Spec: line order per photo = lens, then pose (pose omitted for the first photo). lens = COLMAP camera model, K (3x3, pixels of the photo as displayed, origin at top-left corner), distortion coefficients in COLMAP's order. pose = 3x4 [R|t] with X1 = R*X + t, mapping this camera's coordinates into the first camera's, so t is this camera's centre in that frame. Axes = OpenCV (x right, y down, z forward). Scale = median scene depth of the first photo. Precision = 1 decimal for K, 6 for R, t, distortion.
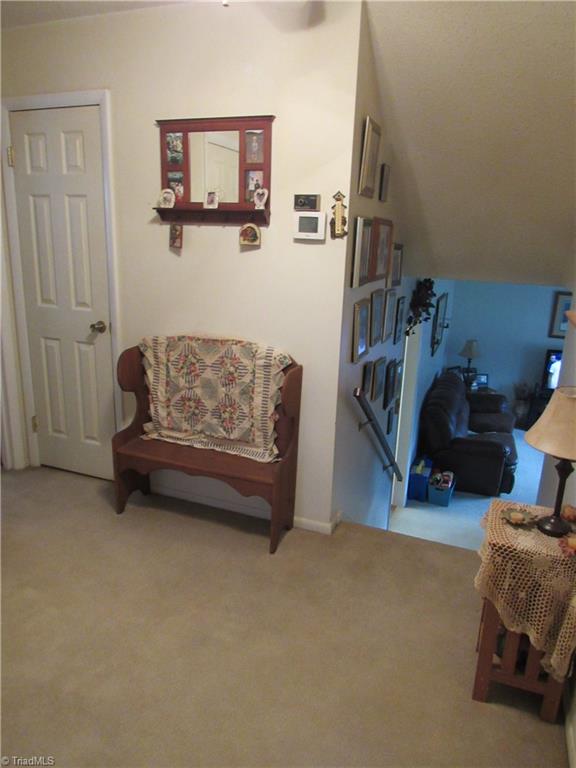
lens RADIAL K [[551.4, 0, 286.6], [0, 551.4, 380.8], [0, 0, 1]] dist [-0.024813, 0.004035]
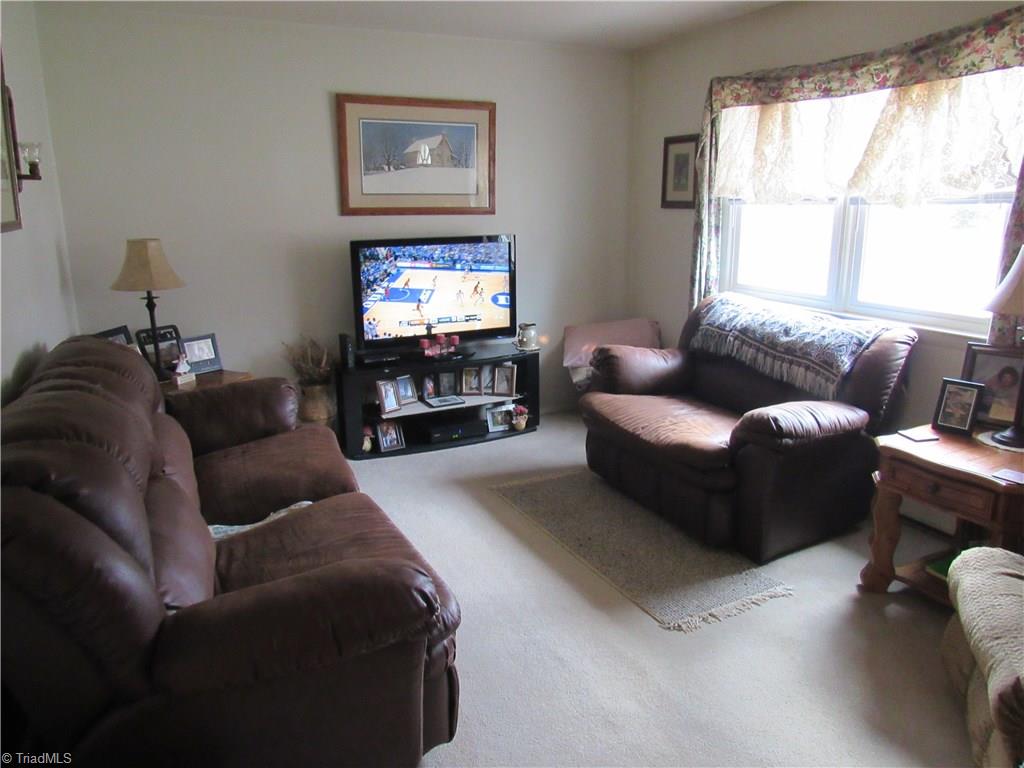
lens RADIAL K [[735.2, 0, 507.5], [0, 735.2, 382.8], [0, 0, 1]] dist [-0.024813, 0.004035]
pose [[0.702115, -0.211328, 0.679981, 0.213795], [0.215506, 0.973225, 0.079943, 0.026914], [-0.678669, 0.090411, 0.728859, 0.661001]]
